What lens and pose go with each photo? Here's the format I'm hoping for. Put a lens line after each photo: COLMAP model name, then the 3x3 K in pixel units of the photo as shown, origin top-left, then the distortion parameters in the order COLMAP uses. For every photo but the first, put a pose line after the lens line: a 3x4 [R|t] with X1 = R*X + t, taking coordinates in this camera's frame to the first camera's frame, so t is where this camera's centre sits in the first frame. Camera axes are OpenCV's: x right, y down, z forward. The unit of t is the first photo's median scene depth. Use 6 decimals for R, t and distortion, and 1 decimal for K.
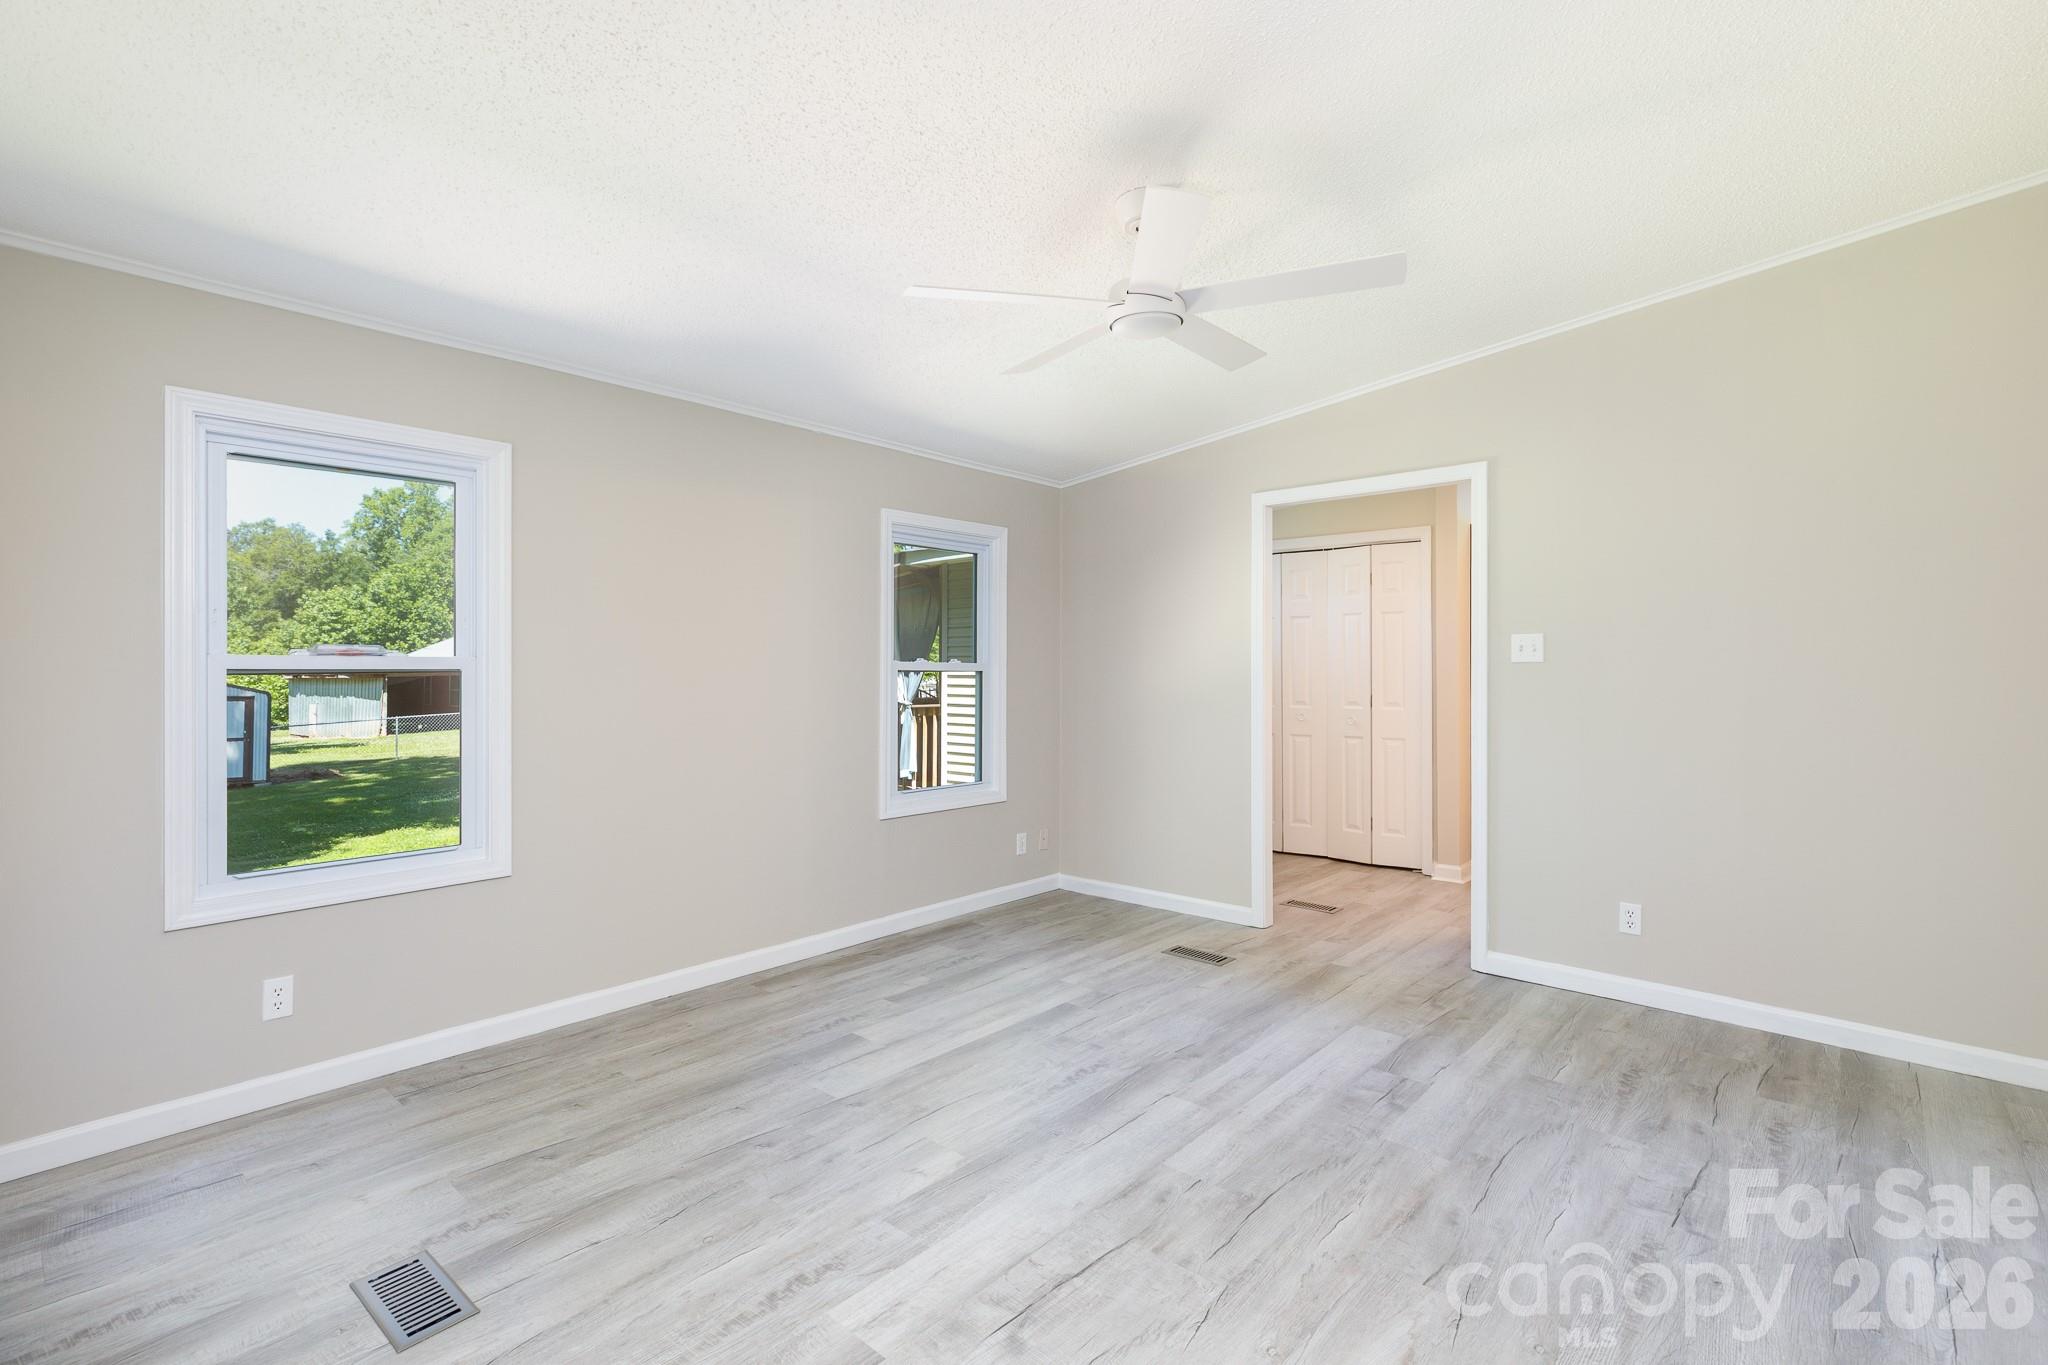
lens RADIAL K [[922.9, 0, 1008.6], [0, 922.9, 683.4], [0, 0, 1]] dist [0.004272, 0.000718]
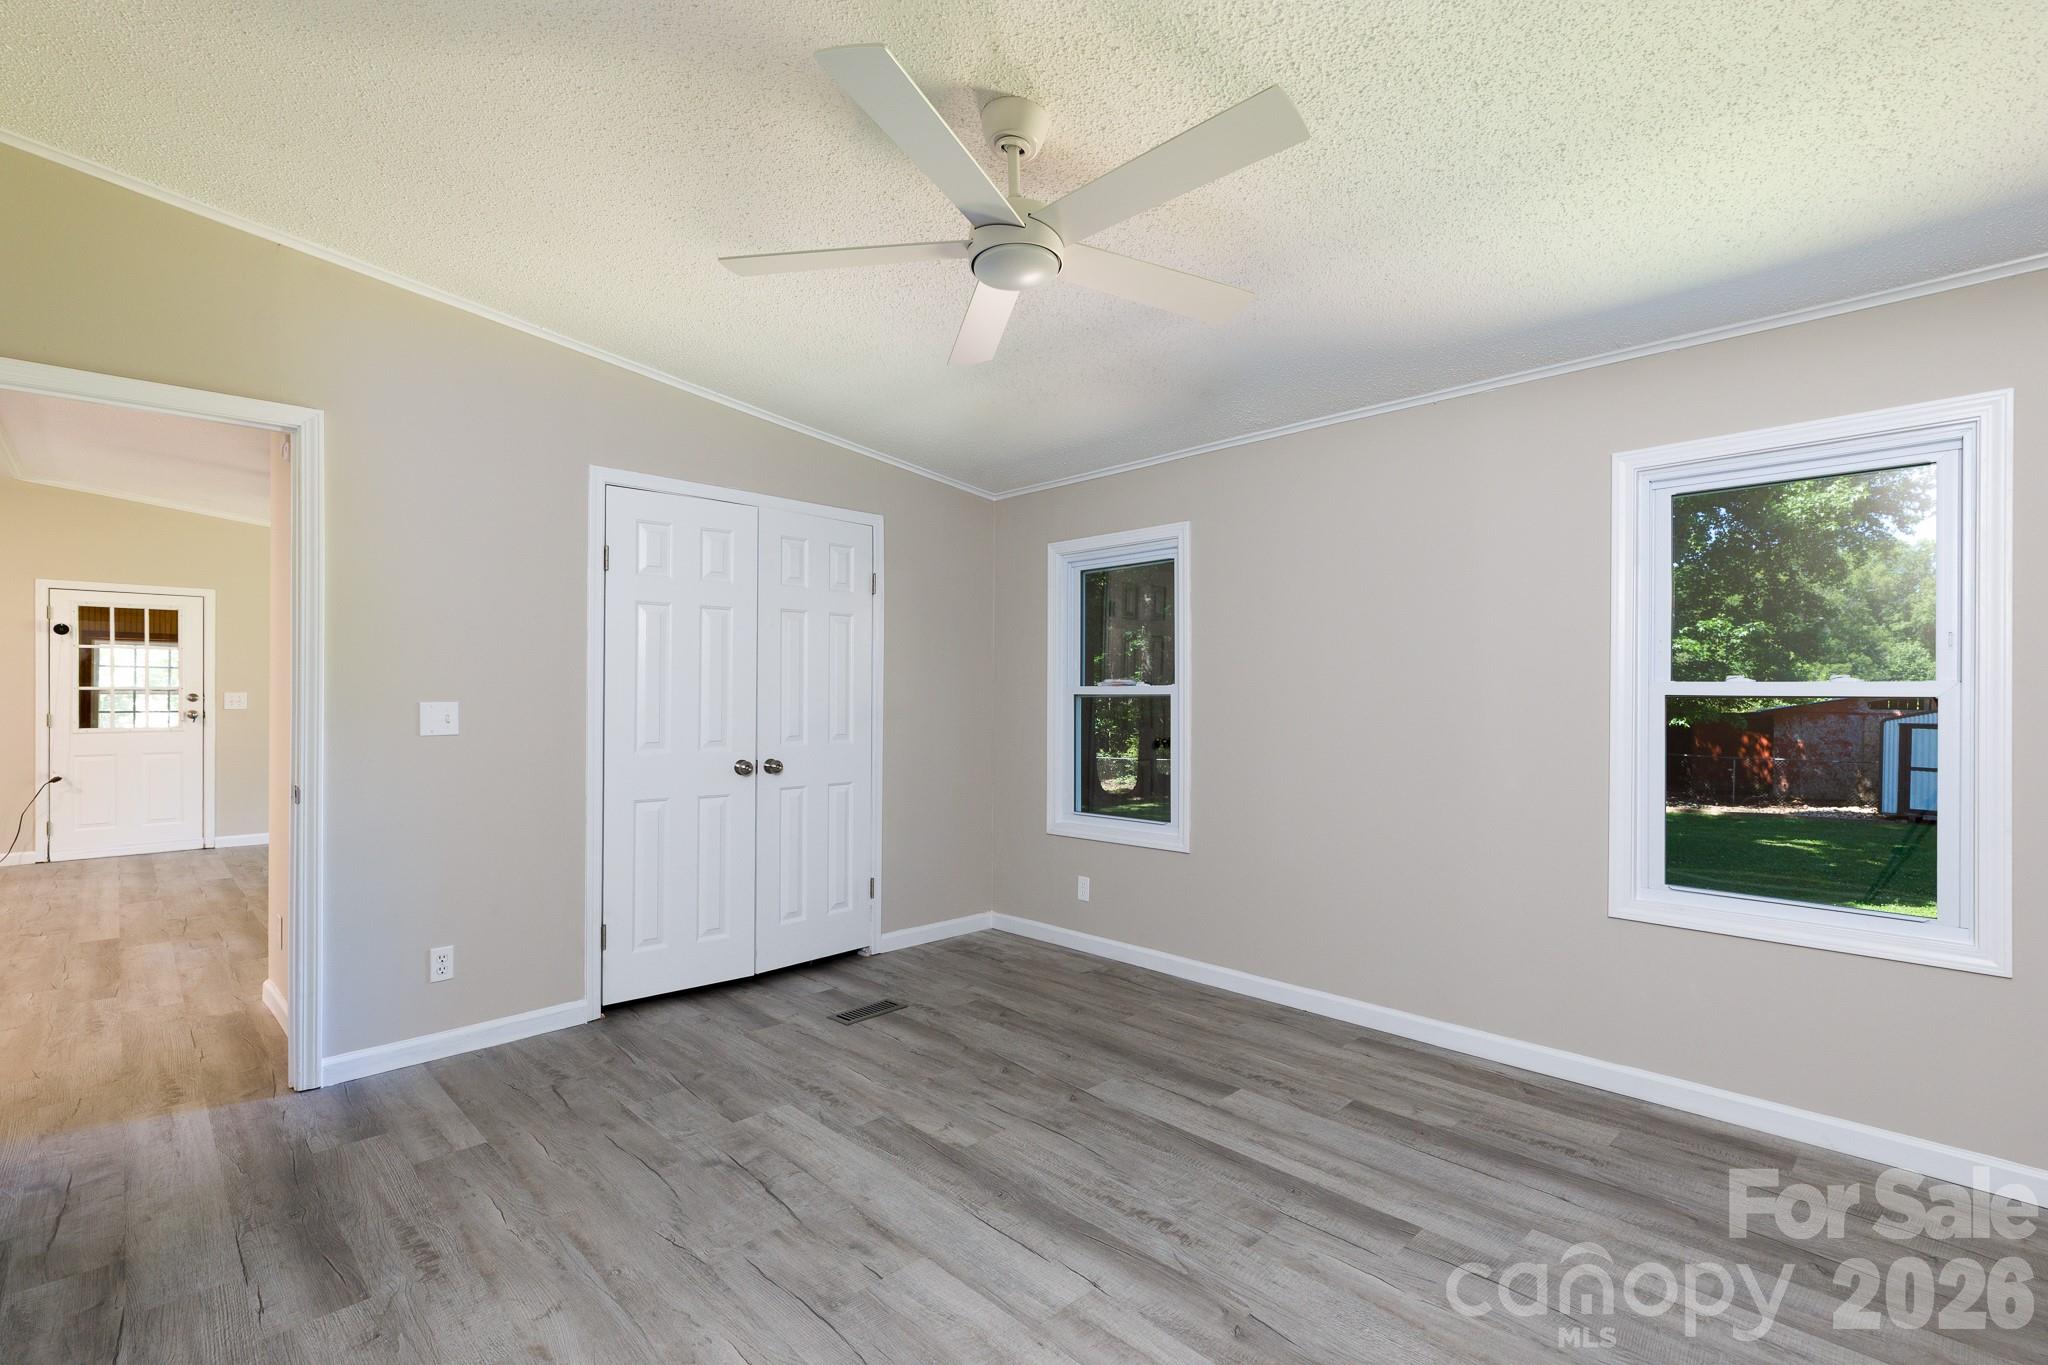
lens RADIAL K [[922.9, 0, 1032.5], [0, 922.9, 691.0], [0, 0, 1]] dist [0.004272, 0.000718]
pose [[-0.046800, -0.004897, -0.998892, 0.805599], [-0.015508, 0.999871, -0.004175, -0.009540], [0.998784, 0.015296, -0.046870, 0.883185]]
